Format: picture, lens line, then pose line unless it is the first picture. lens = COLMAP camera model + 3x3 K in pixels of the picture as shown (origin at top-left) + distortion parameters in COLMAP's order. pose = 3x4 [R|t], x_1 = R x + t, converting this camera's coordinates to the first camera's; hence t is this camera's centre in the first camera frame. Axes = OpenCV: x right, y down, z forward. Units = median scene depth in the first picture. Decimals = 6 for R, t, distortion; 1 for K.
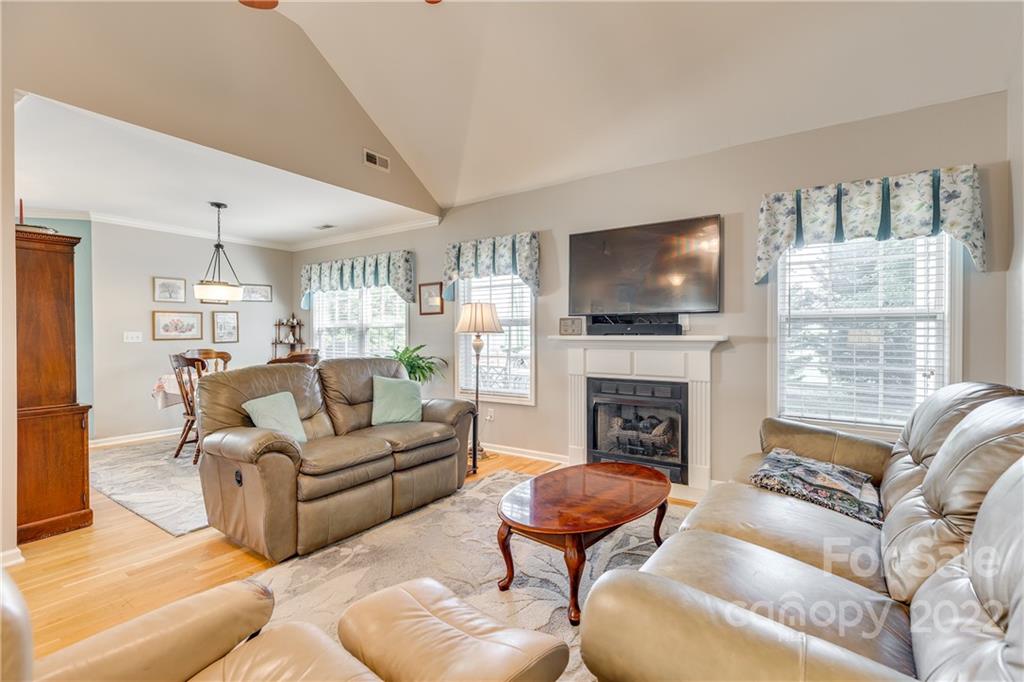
lens RADIAL K [[459.7, 0, 521.8], [0, 459.7, 334.4], [0, 0, 1]] dist [-0.000496, -0.000184]
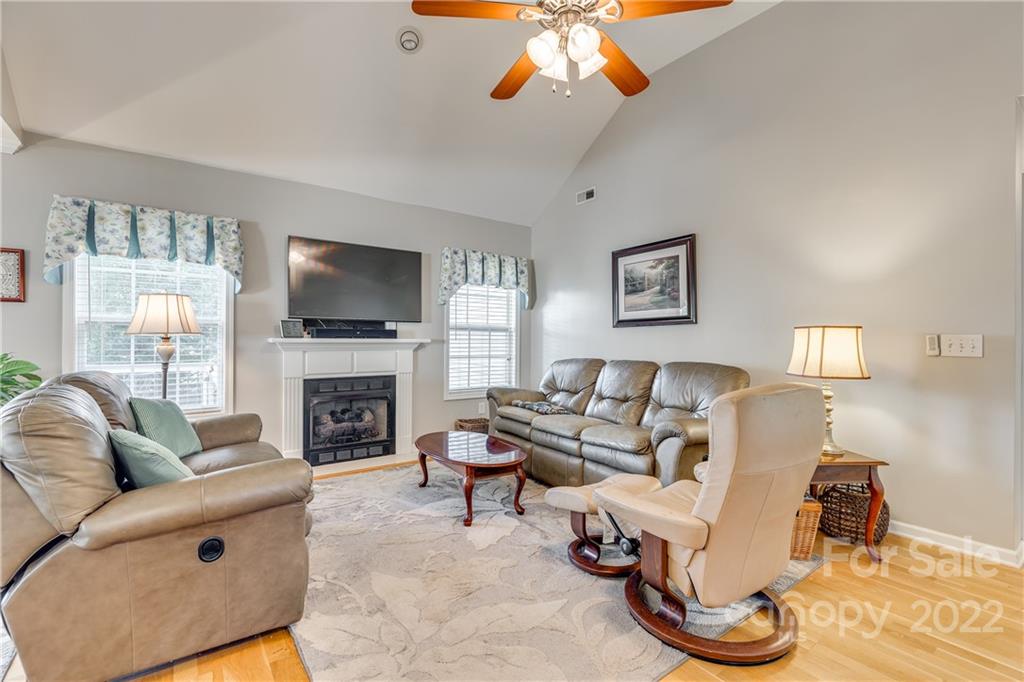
lens RADIAL K [[450.3, 0, 512.0], [0, 450.3, 341.0], [0, 0, 1]] dist [0.002749, 0.000562]
pose [[0.338917, -0.000231, 0.940816, -0.578361], [-0.002814, 0.999995, 0.001259, 0.005179], [-0.940812, -0.003075, 0.338915, 0.203106]]
